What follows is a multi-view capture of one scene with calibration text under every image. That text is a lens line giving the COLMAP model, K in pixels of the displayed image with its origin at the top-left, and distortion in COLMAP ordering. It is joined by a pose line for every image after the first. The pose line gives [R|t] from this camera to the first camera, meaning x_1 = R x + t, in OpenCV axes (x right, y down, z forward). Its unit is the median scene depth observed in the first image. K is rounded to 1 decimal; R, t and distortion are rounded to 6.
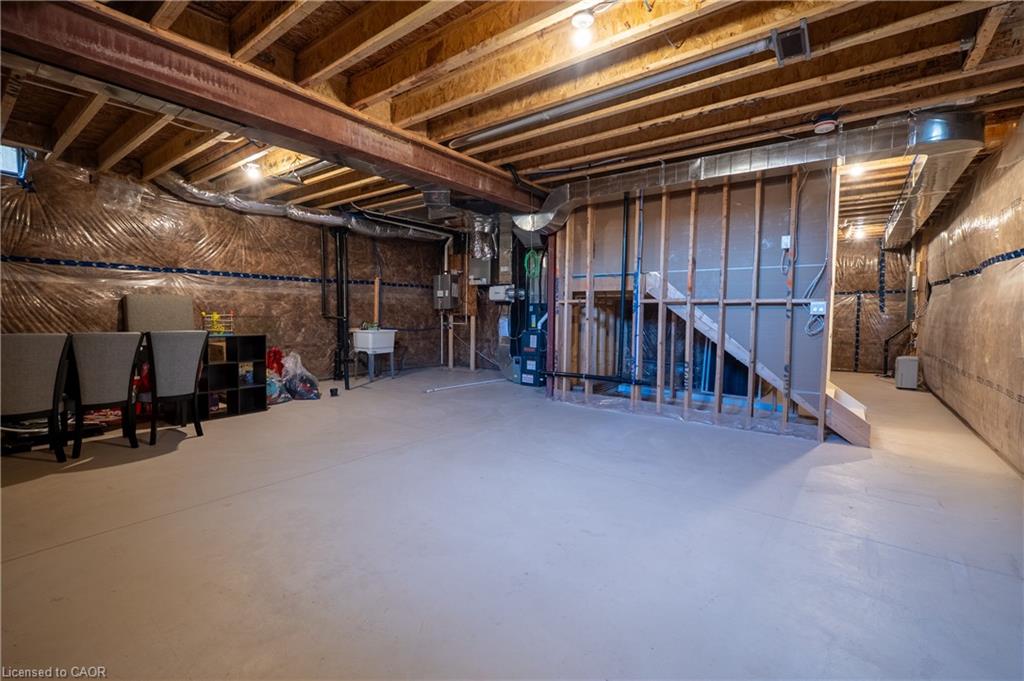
lens RADIAL K [[441.7, 0, 506.5], [0, 441.7, 337.3], [0, 0, 1]] dist [-0.000592, 0.000172]
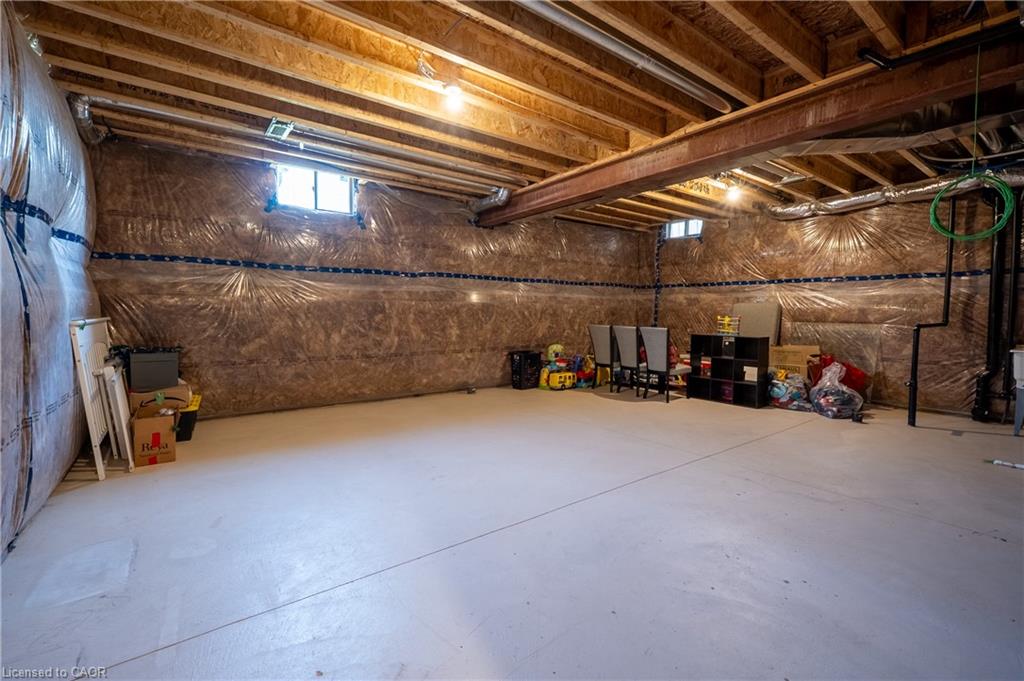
lens RADIAL K [[441.7, 0, 506.5], [0, 441.7, 337.3], [0, 0, 1]] dist [-0.000592, 0.000172]
pose [[-0.273725, 0.041756, -0.960901, 0.526257], [-0.065446, 0.995933, 0.061922, -0.026526], [0.959579, 0.079836, -0.269879, 0.576324]]
